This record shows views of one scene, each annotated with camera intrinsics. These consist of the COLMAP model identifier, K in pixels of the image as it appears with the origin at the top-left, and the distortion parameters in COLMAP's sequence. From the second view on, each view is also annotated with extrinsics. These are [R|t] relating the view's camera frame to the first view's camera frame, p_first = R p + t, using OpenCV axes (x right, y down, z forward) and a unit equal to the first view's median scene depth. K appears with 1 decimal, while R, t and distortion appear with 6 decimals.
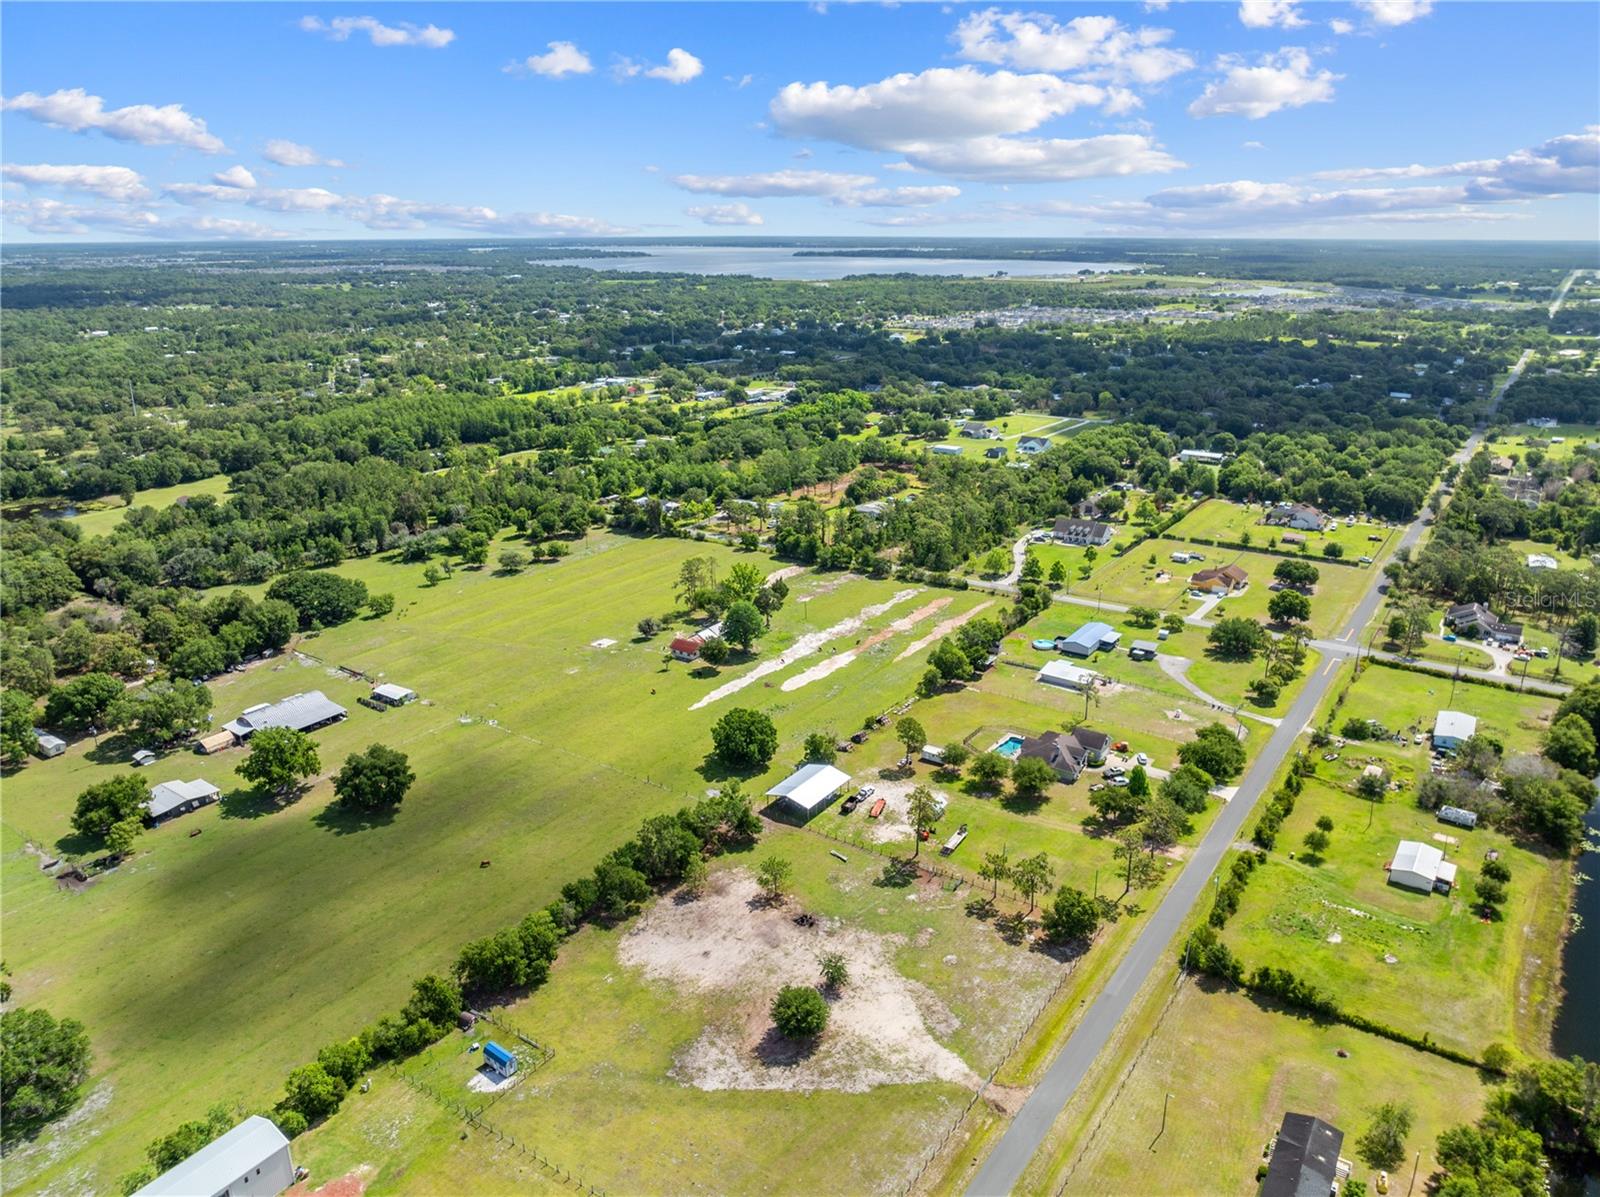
lens RADIAL K [[1123.7, 0, 808.8], [0, 1123.7, 598.4], [0, 0, 1]] dist [-0.039050, 0.007195]
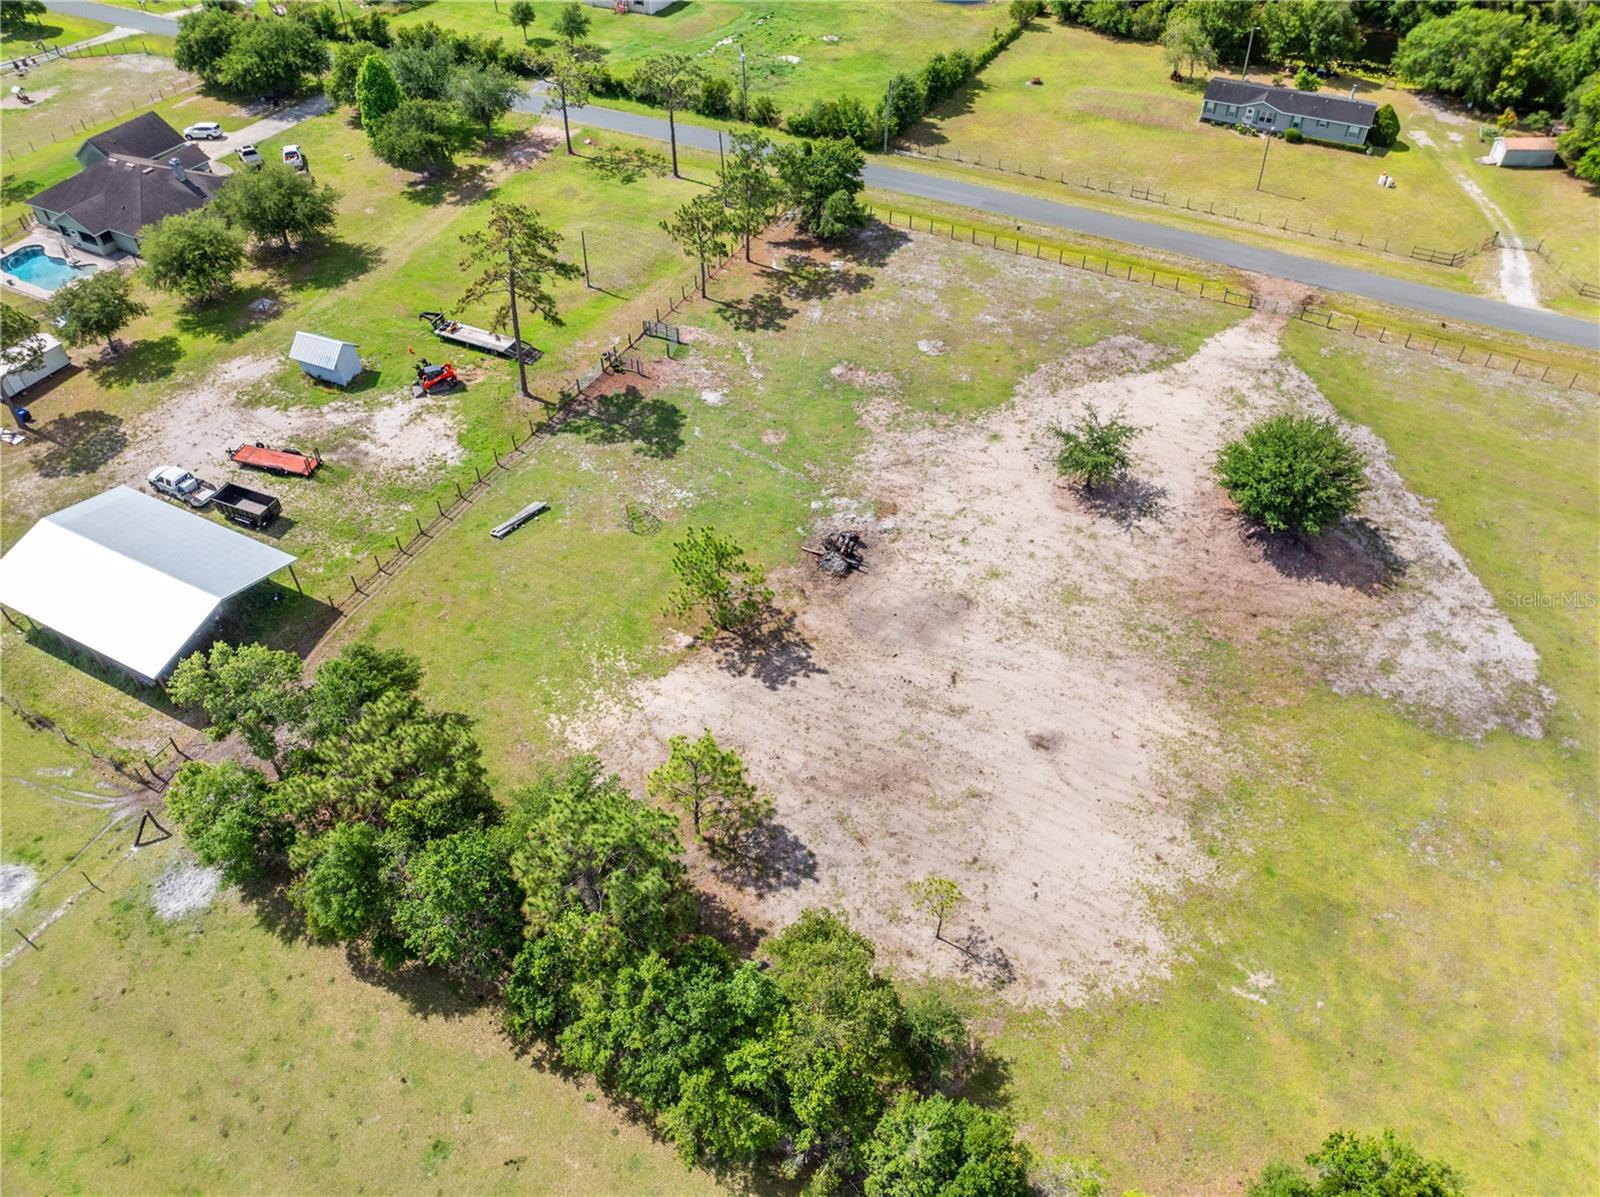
lens RADIAL K [[1123.7, 0, 806.8], [0, 1123.7, 596.7], [0, 0, 1]] dist [-0.039050, 0.007195]
pose [[-0.117427, -0.696760, 0.707627, -0.241782], [0.322226, 0.647272, 0.690803, 0.028843], [-0.939352, 0.309135, 0.148507, 0.834471]]
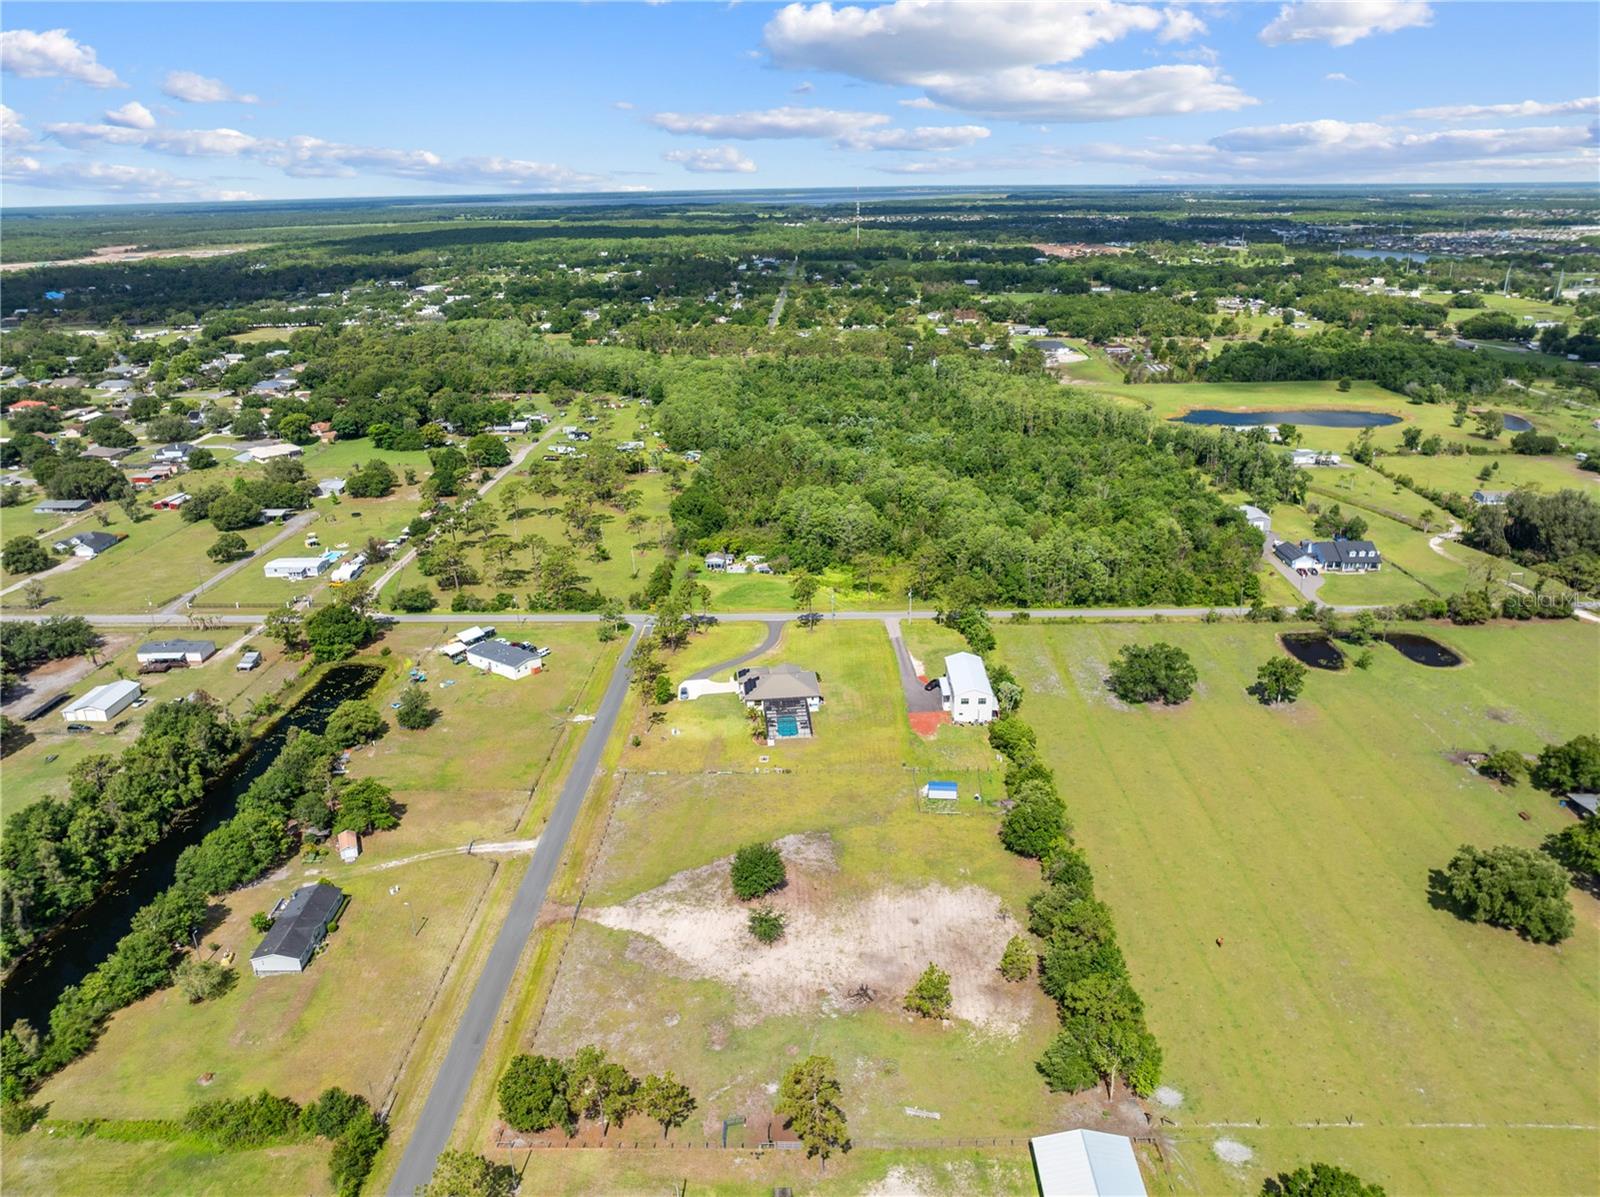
lens RADIAL K [[1123.7, 0, 808.7], [0, 1123.7, 595.3], [0, 0, 1]] dist [-0.039050, 0.007195]
pose [[-0.834557, 0.208290, -0.510030, 0.326480], [-0.154742, 0.799881, 0.579866, -0.344329], [0.528744, 0.562854, -0.635315, 1.152886]]
